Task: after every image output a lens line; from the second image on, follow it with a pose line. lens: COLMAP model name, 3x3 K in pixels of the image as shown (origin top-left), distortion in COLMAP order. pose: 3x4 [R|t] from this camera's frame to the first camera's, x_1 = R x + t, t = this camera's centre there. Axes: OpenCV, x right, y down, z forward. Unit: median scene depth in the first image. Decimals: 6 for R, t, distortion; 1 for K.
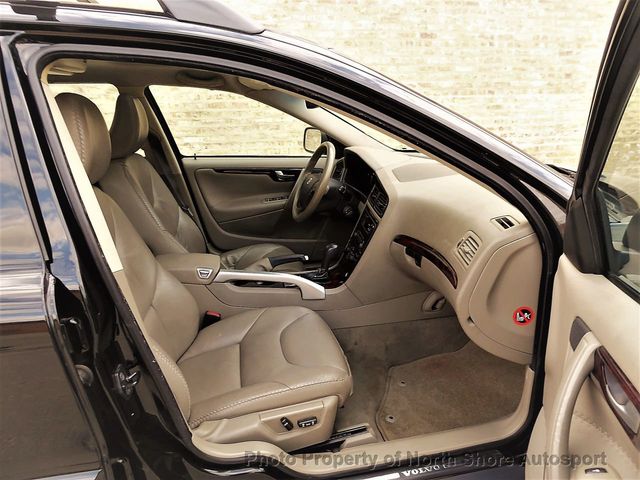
lens RADIAL K [[449.2, 0, 321.8], [0, 449.2, 240.8], [0, 0, 1]] dist [-0.044686, 0.019571]
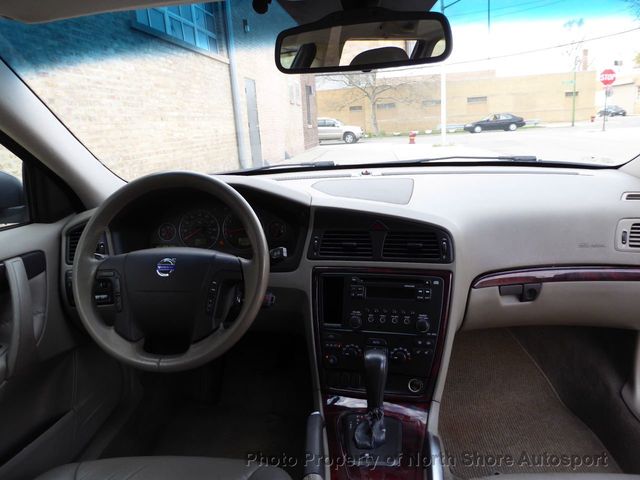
lens RADIAL K [[449.2, 0, 329.5], [0, 449.2, 239.1], [0, 0, 1]] dist [-0.044686, 0.019571]
pose [[0.289042, -0.229369, 0.929433, -0.168153], [0.315865, 0.939353, 0.133587, -0.075586], [-0.903706, 0.254963, 0.343962, 0.329818]]
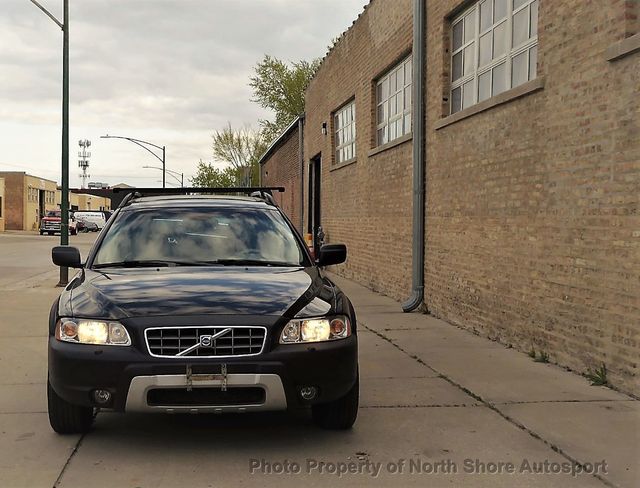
lens RADIAL K [[946.0, 0, 222.1], [0, 946.0, 262.7], [0, 0, 1]] dist [0.010292, 0.000000]
pose [[-0.173618, 0.068128, -0.982454, 1.565906], [-0.268113, 0.956652, 0.113720, -0.250334], [0.947614, 0.283153, -0.147826, 0.645445]]
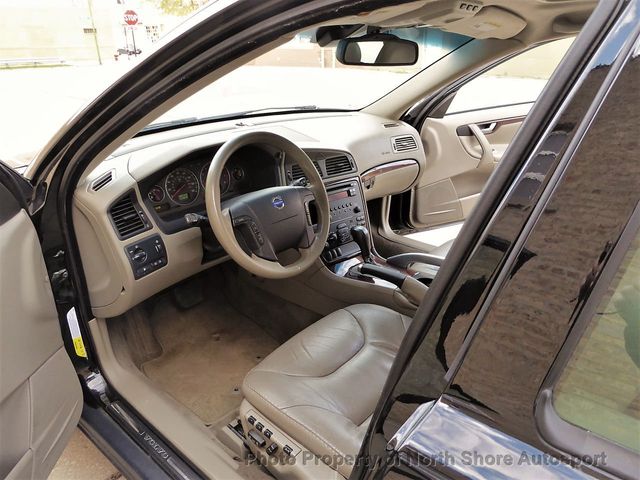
lens RADIAL K [[449.2, 0, 322.9], [0, 449.2, 237.8], [0, 0, 1]] dist [-0.044686, 0.019571]
pose [[-0.612412, -0.290079, 0.735395, -0.233959], [0.235594, 0.821006, 0.520043, -0.178180], [-0.754617, 0.491735, -0.434453, 0.572272]]
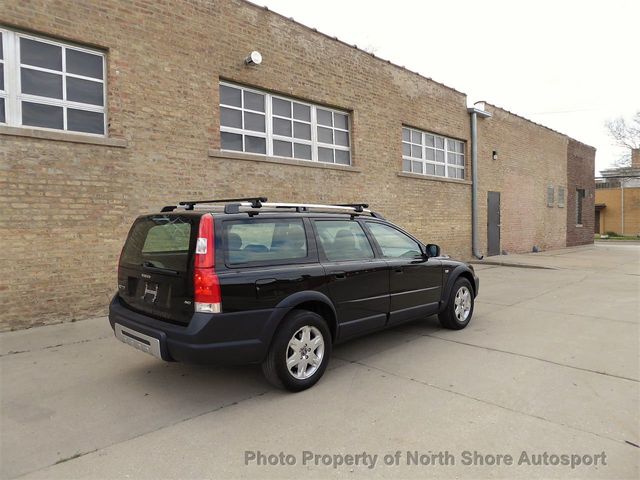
lens RADIAL K [[449.2, 0, 320.5], [0, 449.2, 240.0], [0, 0, 1]] dist [-0.044686, 0.019571]
pose [[0.831604, -0.004711, 0.555348, -0.791985], [0.146292, 0.966506, -0.210865, 0.164840], [-0.535754, 0.256599, 0.804440, -0.600600]]
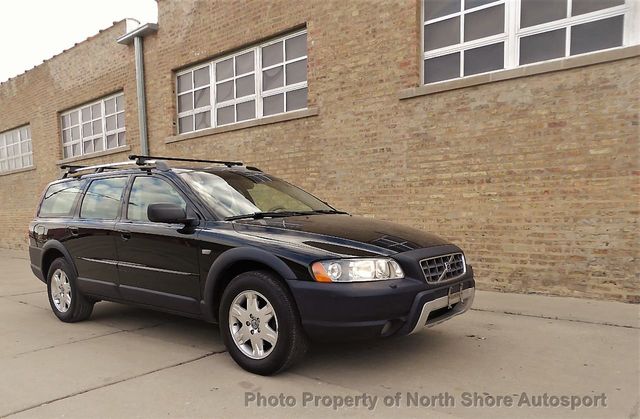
lens RADIAL K [[521.8, 0, 272.6], [0, 521.8, 272.8], [0, 0, 1]] dist [-0.049836, 0.017965]
pose [[0.574576, 0.105051, -0.811682, 0.924606], [-0.219266, 0.975234, -0.028996, 0.068037], [0.788534, 0.194634, 0.583380, -0.182412]]
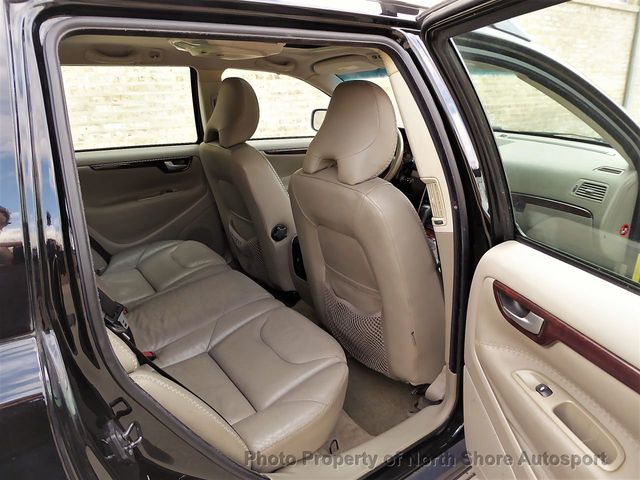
lens RADIAL K [[449.2, 0, 321.7], [0, 449.2, 243.7], [0, 0, 1]] dist [-0.044686, 0.019571]
pose [[0.919275, -0.128578, 0.372024, -0.272132], [0.111871, 0.991512, 0.066249, -0.001009], [-0.377385, -0.019282, 0.925856, -0.007059]]
